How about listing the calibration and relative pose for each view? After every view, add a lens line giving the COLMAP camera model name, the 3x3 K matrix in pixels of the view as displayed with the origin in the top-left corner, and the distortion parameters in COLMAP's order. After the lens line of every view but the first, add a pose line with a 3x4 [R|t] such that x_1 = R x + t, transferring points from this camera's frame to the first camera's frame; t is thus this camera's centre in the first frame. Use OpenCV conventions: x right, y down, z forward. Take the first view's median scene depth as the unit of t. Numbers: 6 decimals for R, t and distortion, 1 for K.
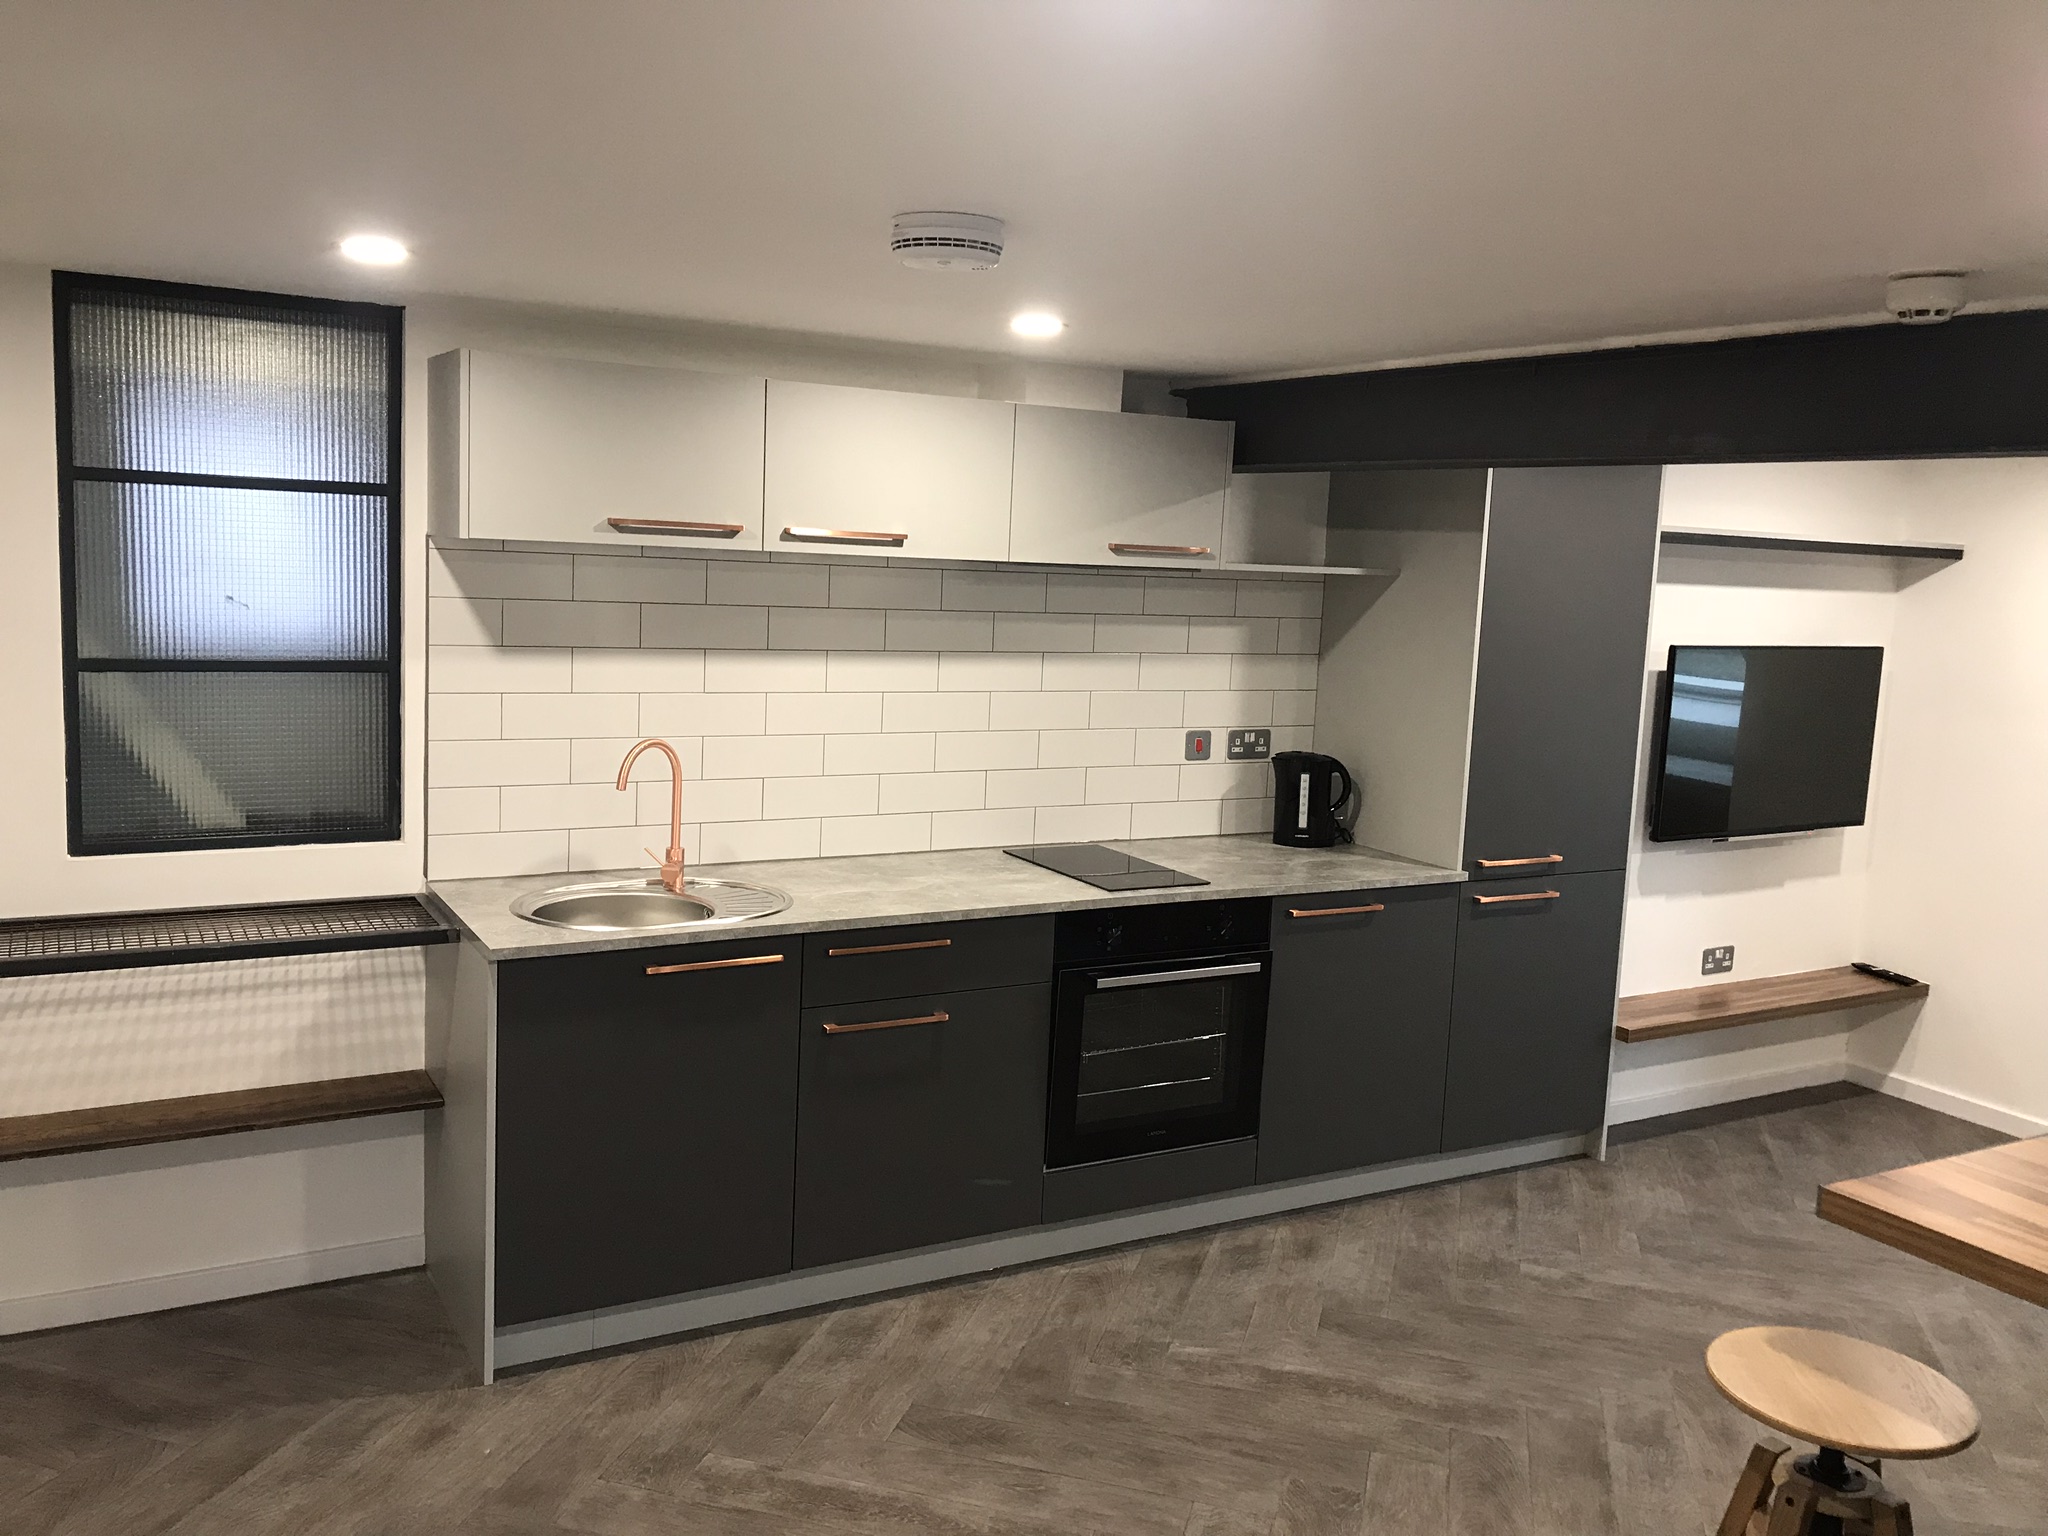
lens RADIAL K [[1679.4, 0, 991.2], [0, 1679.4, 757.6], [0, 0, 1]] dist [0.000775, -0.002393]
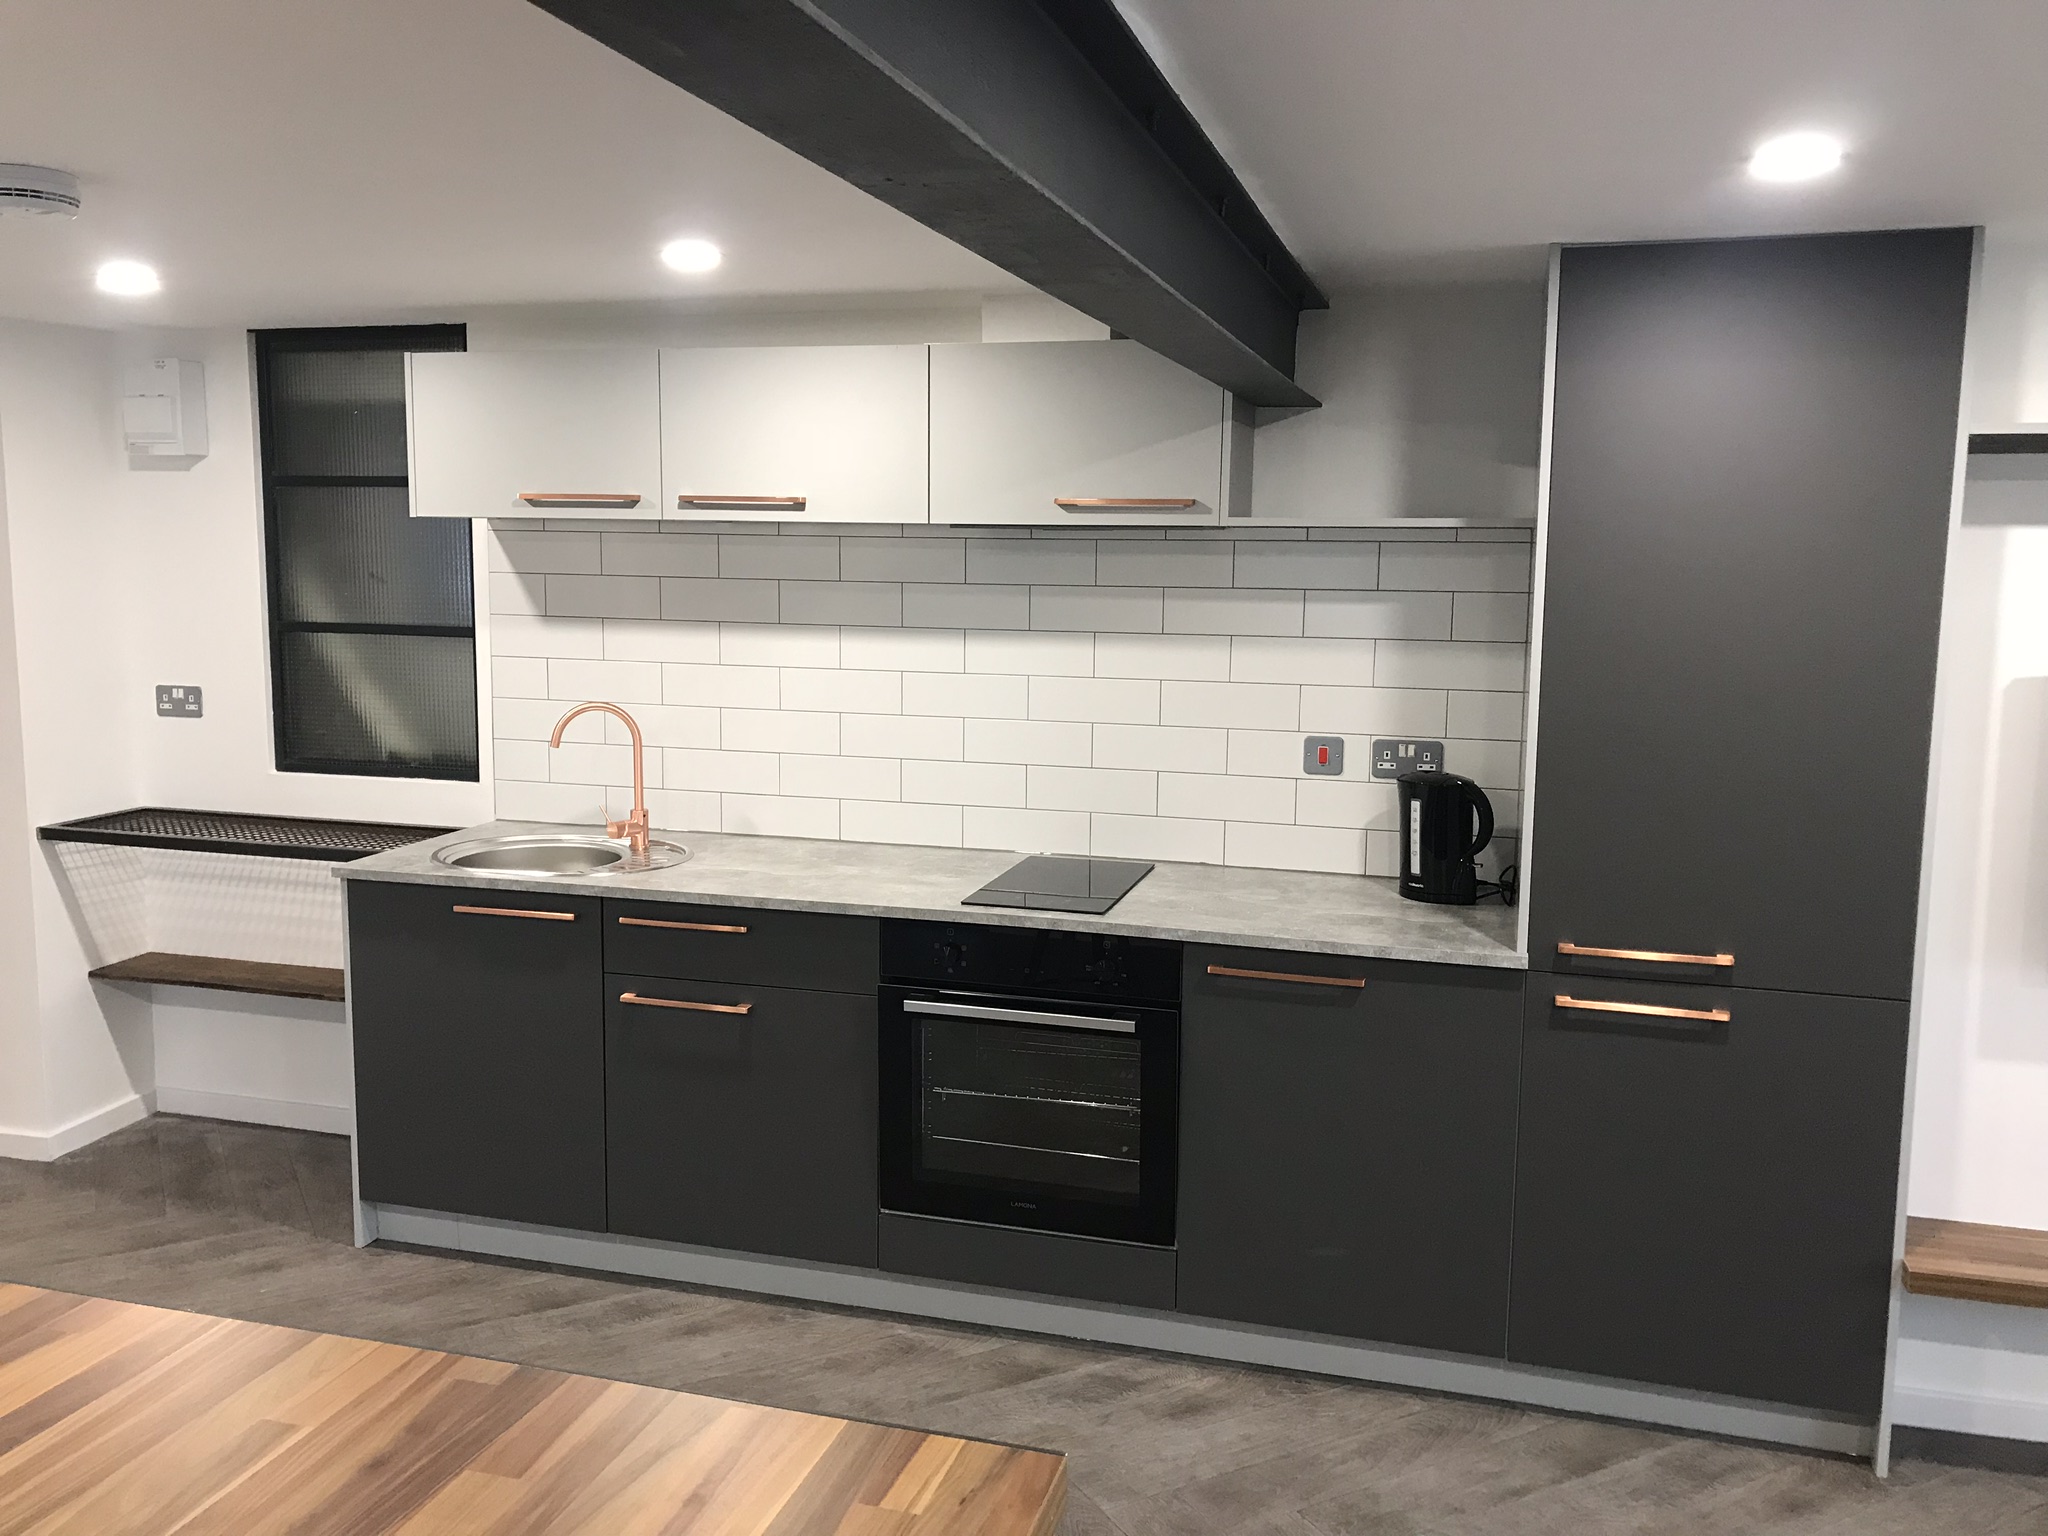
lens RADIAL K [[1694.2, 0, 1024.0], [0, 1694.2, 768.0], [0, 0, 1]] dist [0.011387, -0.004122]
pose [[0.698484, 0.062854, -0.712860, 0.645001], [-0.067414, 0.997485, 0.021896, -0.010321], [0.712443, 0.032763, 0.700965, 0.381913]]
